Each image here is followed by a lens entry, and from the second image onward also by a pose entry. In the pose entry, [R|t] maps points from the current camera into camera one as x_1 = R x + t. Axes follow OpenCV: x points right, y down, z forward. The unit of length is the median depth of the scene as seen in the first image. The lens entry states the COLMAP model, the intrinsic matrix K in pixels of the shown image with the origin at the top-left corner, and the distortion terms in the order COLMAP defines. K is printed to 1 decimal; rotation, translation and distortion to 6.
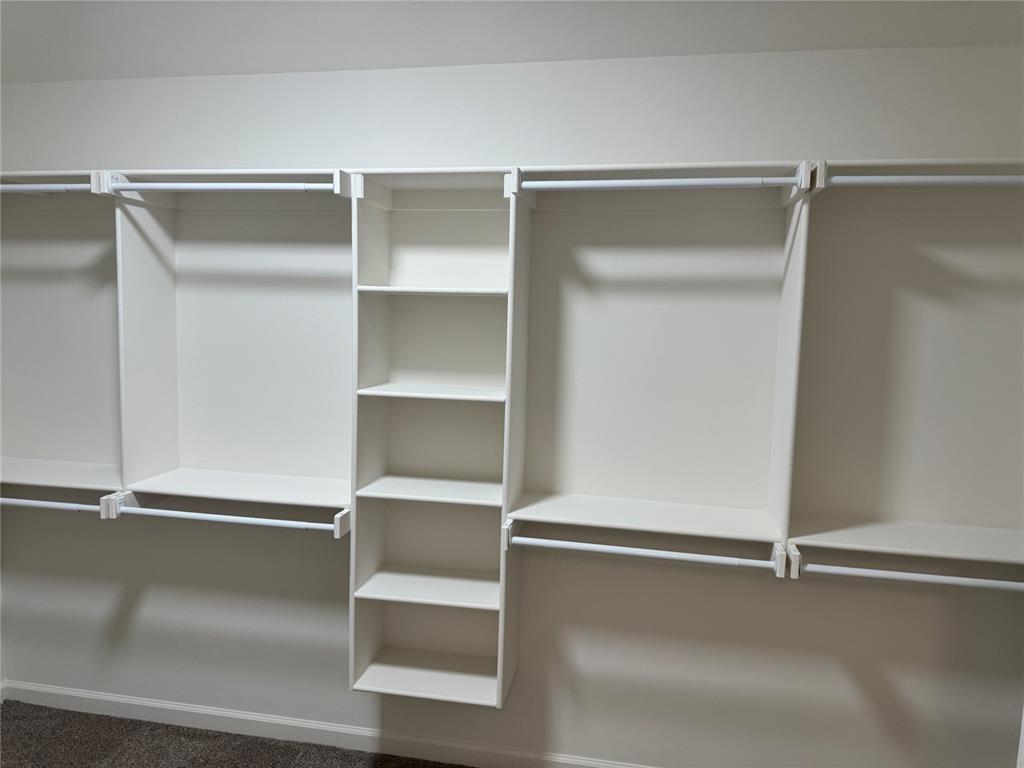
lens RADIAL K [[710.1, 0, 508.3], [0, 710.1, 386.3], [0, 0, 1]] dist [0.133557, -0.187186]
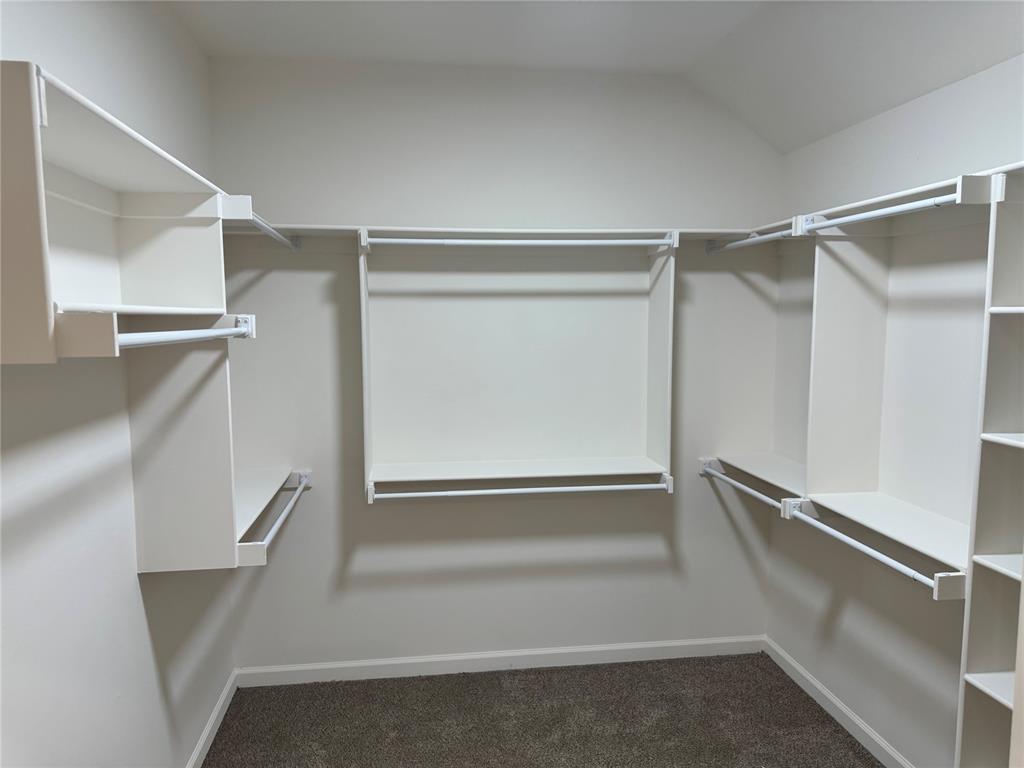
lens RADIAL K [[735.9, 0, 516.0], [0, 735.9, 389.1], [0, 0, 1]] dist [-0.005918, -0.001815]
pose [[0.328403, 0.072692, -0.941736, 0.396807], [-0.092212, 0.994739, 0.044627, -0.033398], [0.940026, 0.072184, 0.333378, 0.205390]]
